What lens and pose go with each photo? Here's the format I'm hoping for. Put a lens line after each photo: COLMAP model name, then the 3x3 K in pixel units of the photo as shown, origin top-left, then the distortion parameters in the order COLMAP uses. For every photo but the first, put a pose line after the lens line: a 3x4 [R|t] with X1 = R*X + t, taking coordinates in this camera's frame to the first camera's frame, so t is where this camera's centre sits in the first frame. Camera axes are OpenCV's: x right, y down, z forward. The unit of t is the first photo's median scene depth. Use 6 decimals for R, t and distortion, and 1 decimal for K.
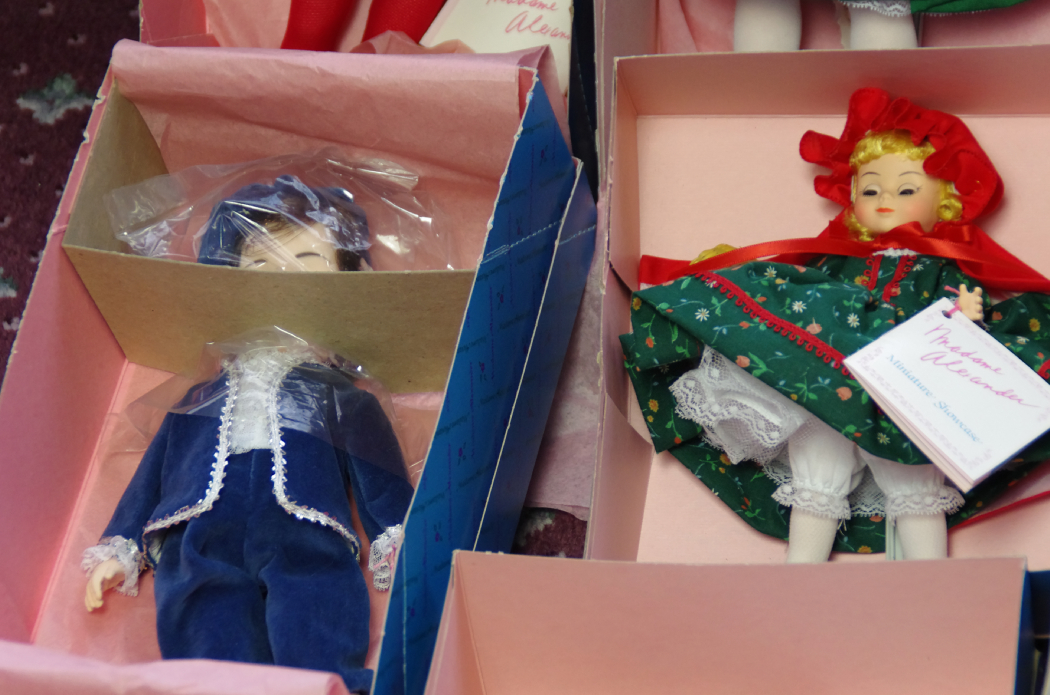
lens RADIAL K [[4548.8, 0, 517.2], [0, 4548.8, 344.4], [0, 0, 1]] dist [-0.052615, 0.000000]
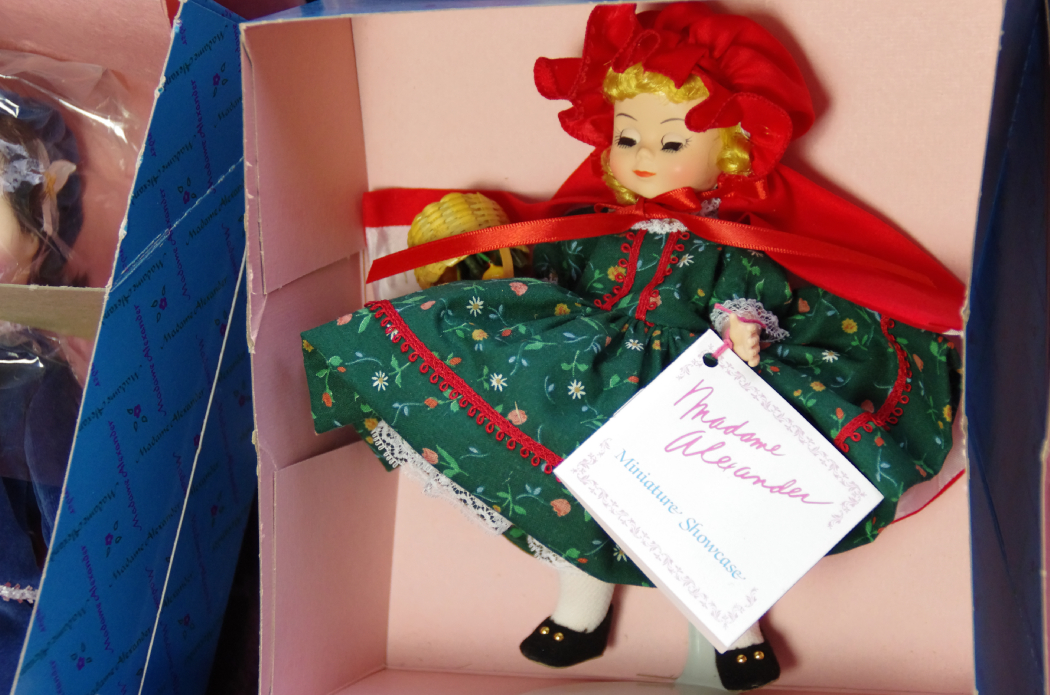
lens RADIAL K [[3084.7, 0, 533.5], [0, 3084.7, 358.2], [0, 0, 1]] dist [-0.023240, 0.000000]
pose [[0.984157, -0.040994, -0.172493, 0.151943], [0.103442, 0.922911, 0.370858, -0.193722], [0.143993, -0.382825, 0.912530, 0.542118]]
